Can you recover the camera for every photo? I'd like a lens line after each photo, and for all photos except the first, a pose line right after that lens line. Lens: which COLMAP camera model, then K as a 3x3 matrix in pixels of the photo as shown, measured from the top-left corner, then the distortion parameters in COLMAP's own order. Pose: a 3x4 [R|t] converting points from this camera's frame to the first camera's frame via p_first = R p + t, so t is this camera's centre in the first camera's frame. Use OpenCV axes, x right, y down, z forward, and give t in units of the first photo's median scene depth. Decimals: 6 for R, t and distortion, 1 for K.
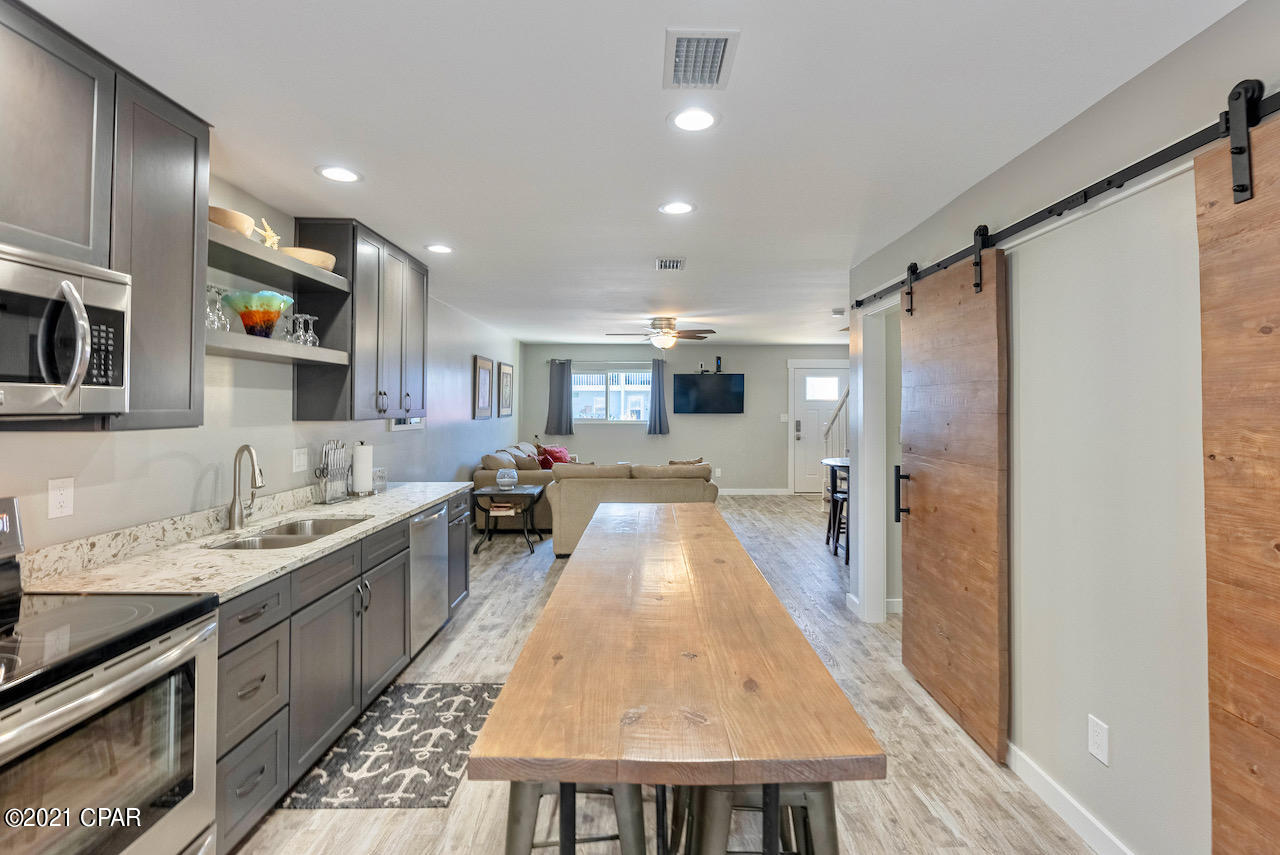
lens RADIAL K [[588.7, 0, 643.4], [0, 588.7, 395.2], [0, 0, 1]] dist [-0.005048, 0.001610]
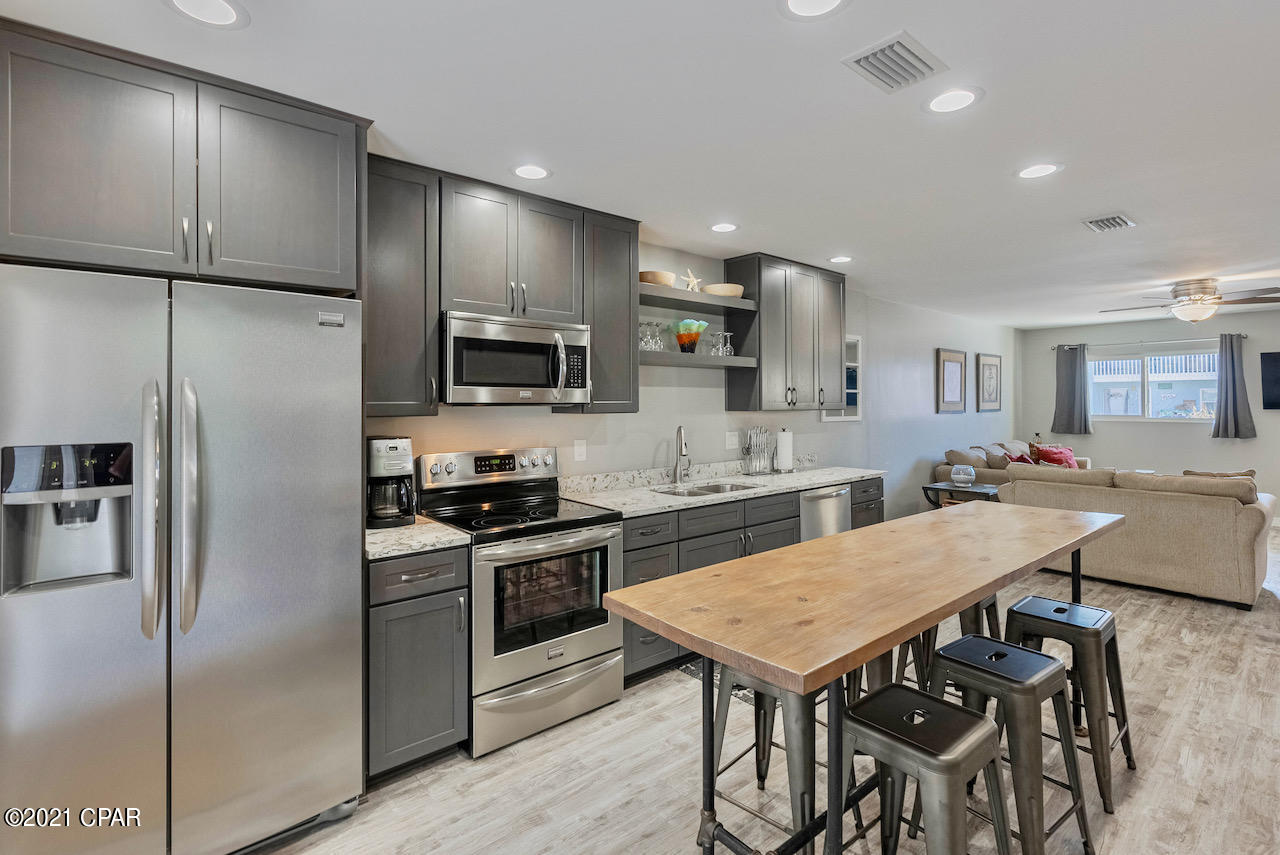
lens RADIAL K [[588.7, 0, 658.3], [0, 588.7, 396.8], [0, 0, 1]] dist [-0.005048, 0.001610]
pose [[0.659177, -0.011373, -0.751902, 0.389636], [0.018608, 0.999826, 0.001189, 0.008317], [0.751758, -0.014775, 0.659274, -0.009844]]
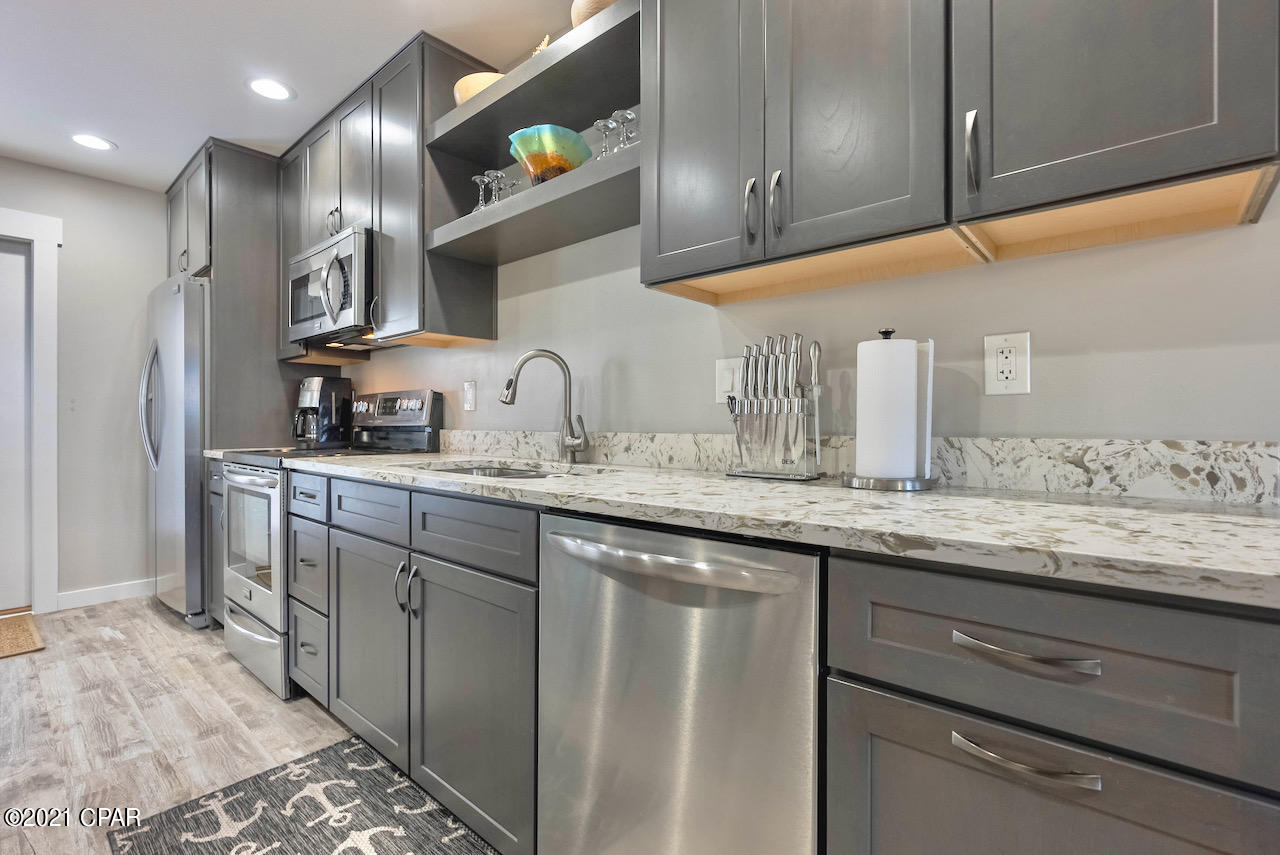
lens RADIAL K [[588.7, 0, 645.4], [0, 588.7, 422.6], [0, 0, 1]] dist [-0.005048, 0.001610]
pose [[-0.657698, -0.002749, -0.753277, -0.185128], [0.014745, 0.999755, -0.016522, 0.191112], [0.753137, -0.021974, -0.657496, 1.586748]]
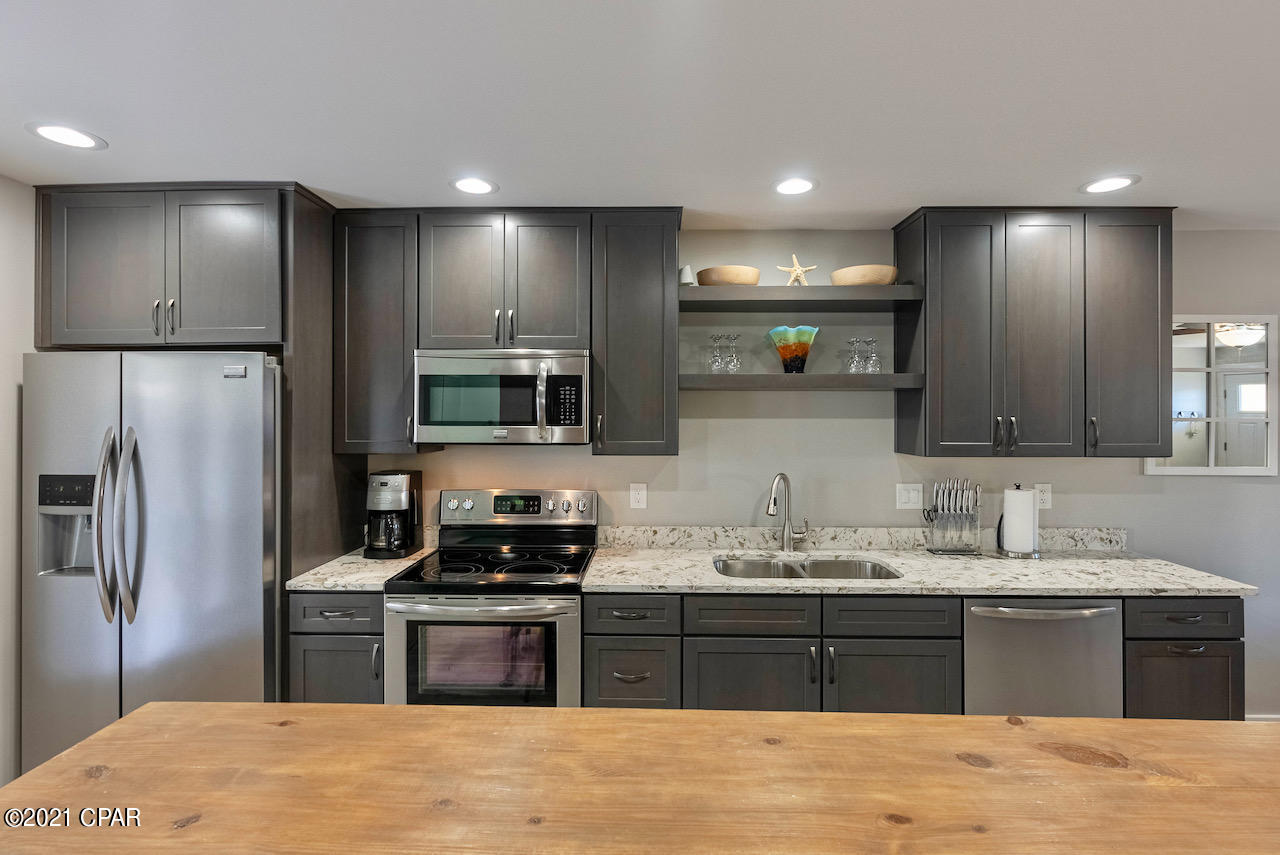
lens RADIAL K [[588.7, 0, 656.0], [0, 588.7, 413.2], [0, 0, 1]] dist [-0.005048, 0.001610]
pose [[-0.006405, -0.004620, -0.999969, 0.389843], [0.017421, 0.999837, -0.004731, -0.023281], [0.999828, -0.017451, -0.006323, 0.773978]]
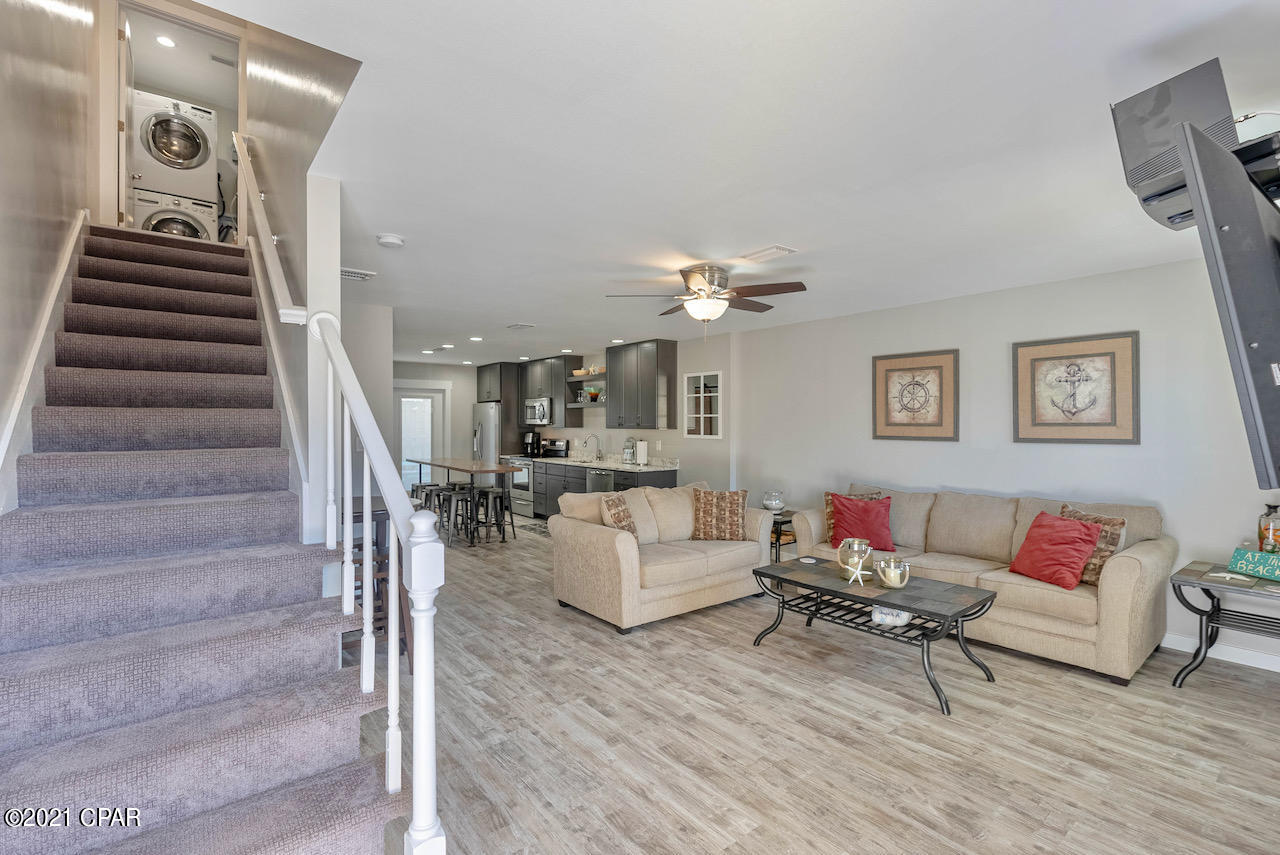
lens RADIAL K [[588.7, 0, 661.9], [0, 588.7, 424.9], [0, 0, 1]] dist [-0.005048, 0.001610]
pose [[-0.764572, -0.004440, -0.644523, 1.147875], [0.007640, 0.999844, -0.015951, 0.086289], [0.644493, -0.017120, -0.764419, 3.748648]]
